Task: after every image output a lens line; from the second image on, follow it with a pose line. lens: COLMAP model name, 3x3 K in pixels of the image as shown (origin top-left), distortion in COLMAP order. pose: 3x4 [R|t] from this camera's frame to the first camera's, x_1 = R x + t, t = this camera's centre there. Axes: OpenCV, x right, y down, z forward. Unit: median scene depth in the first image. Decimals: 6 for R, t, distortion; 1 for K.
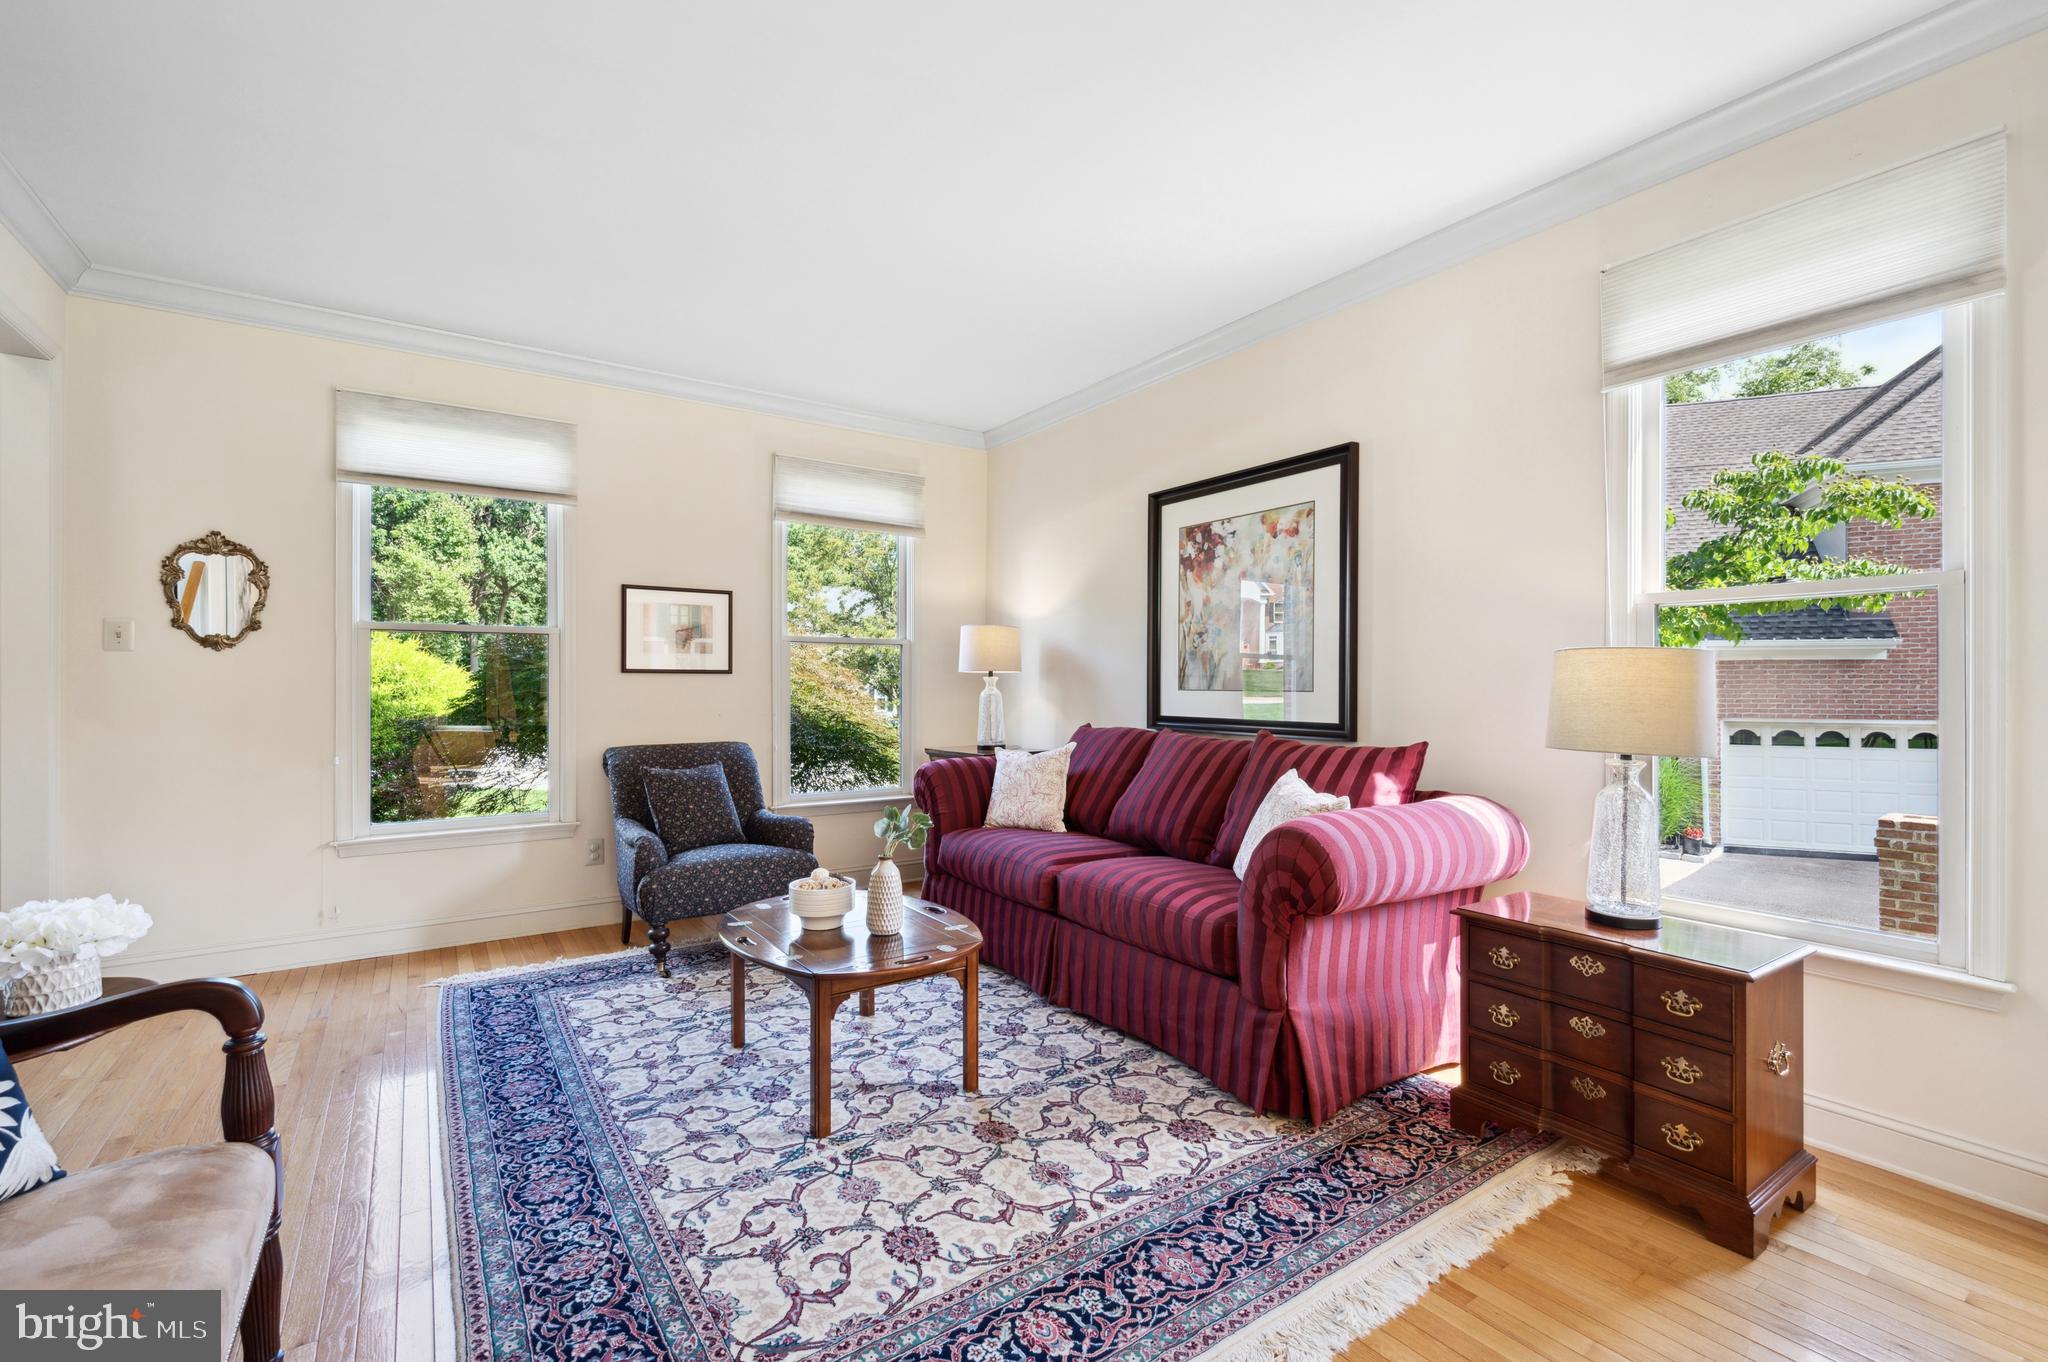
lens RADIAL K [[883.6, 0, 1024.0], [0, 883.6, 681.0], [0, 0, 1]] dist [-0.000045, -0.000122]
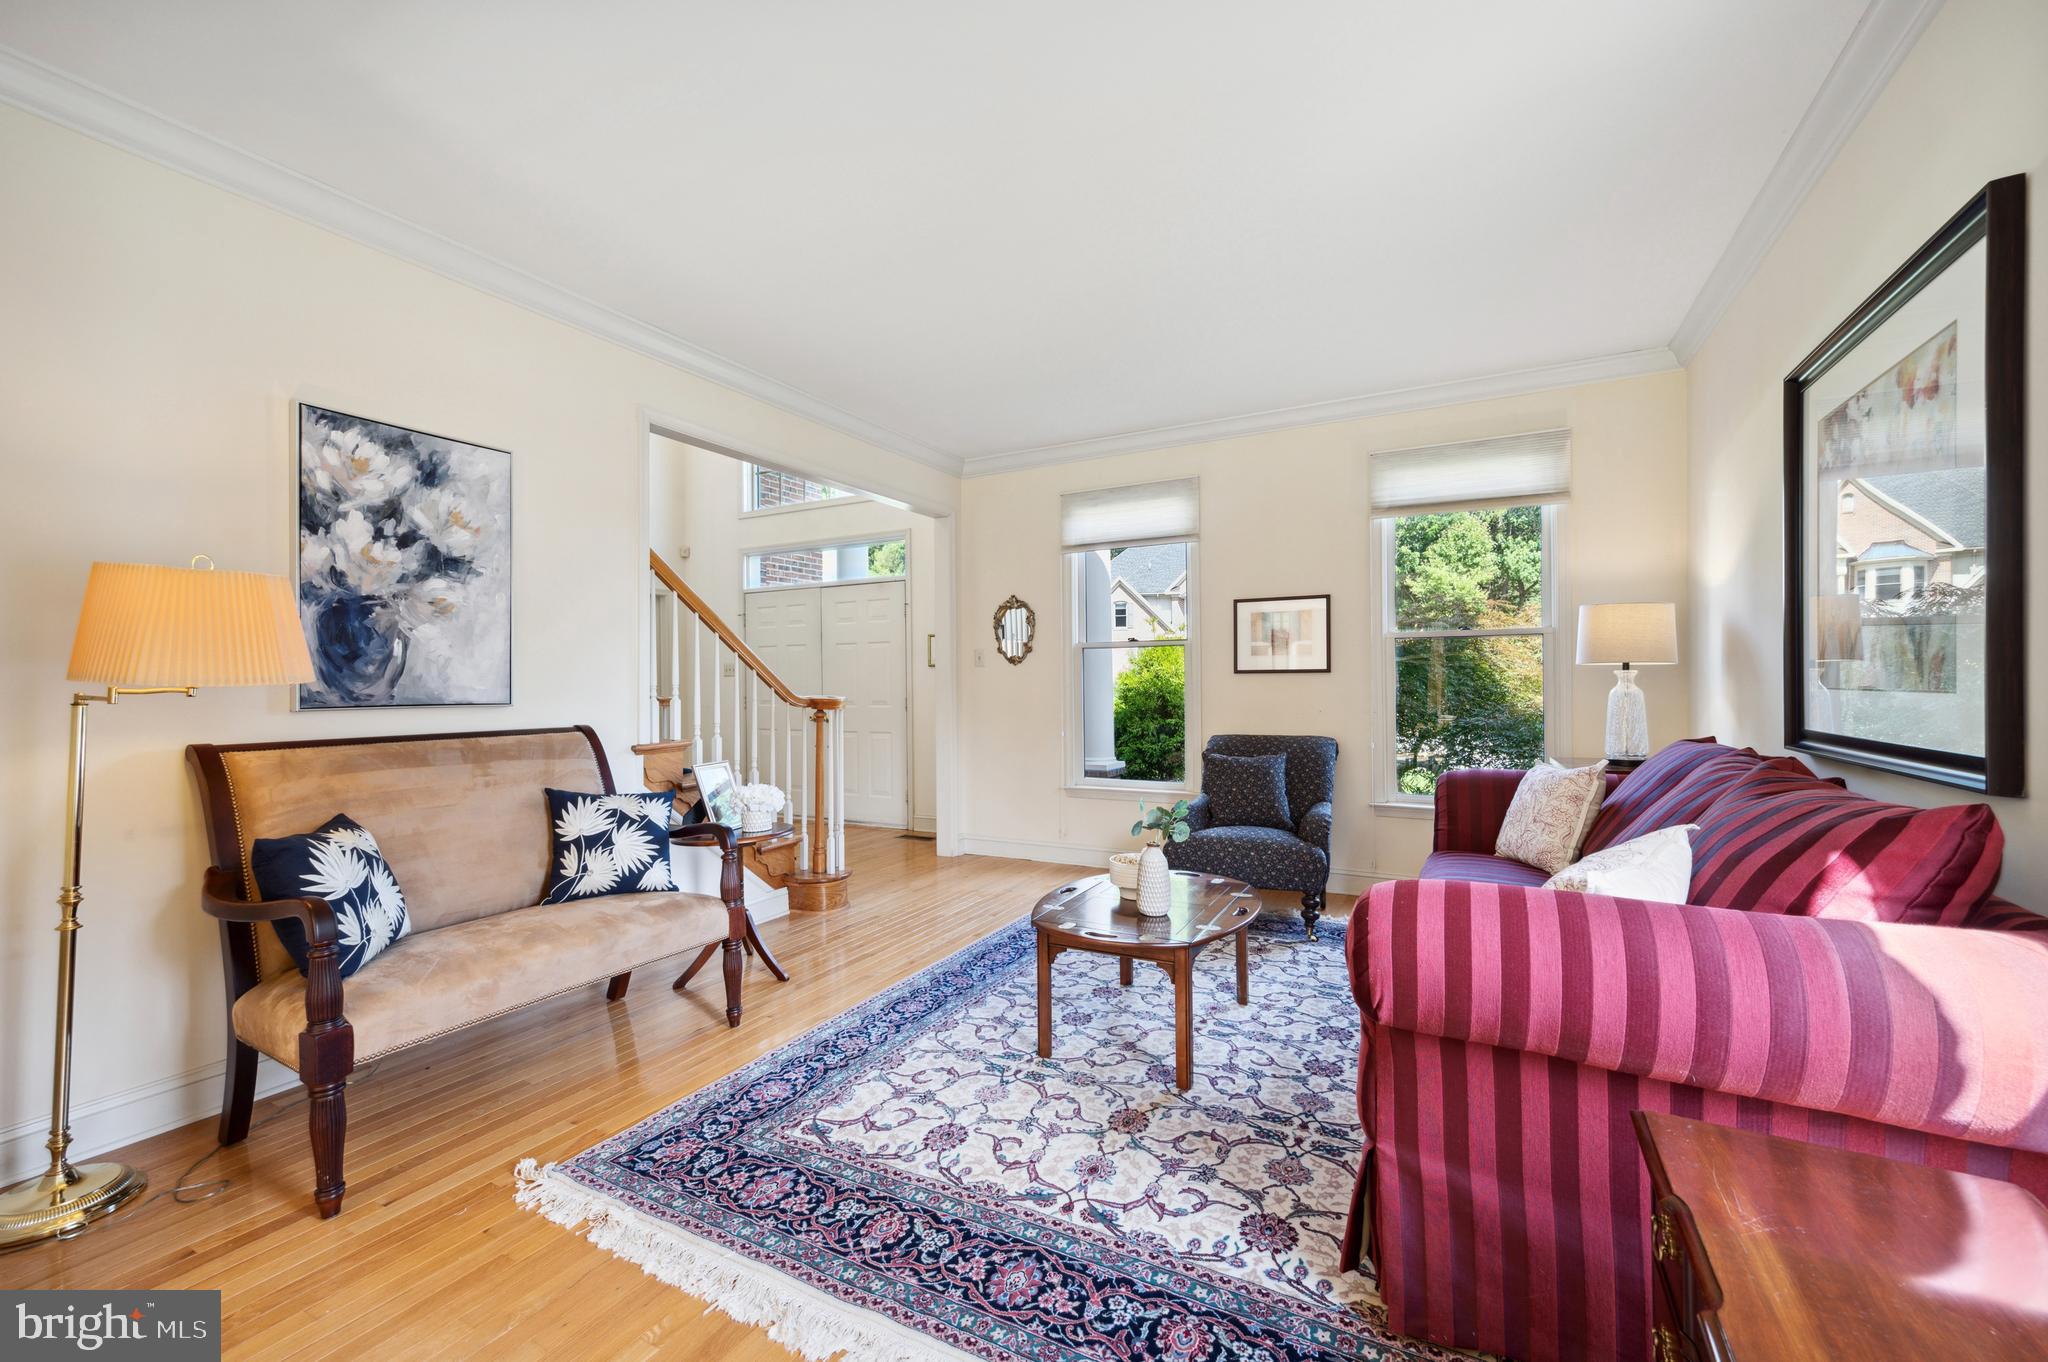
lens RADIAL K [[820.8, 0, 1034.0], [0, 820.8, 676.9], [0, 0, 1]] dist [-0.001019, -0.000196]
pose [[0.460264, -0.012001, -0.887701, 0.690610], [0.012906, 0.999893, -0.006826, -0.001068], [0.887688, -0.008315, 0.460370, 0.417964]]
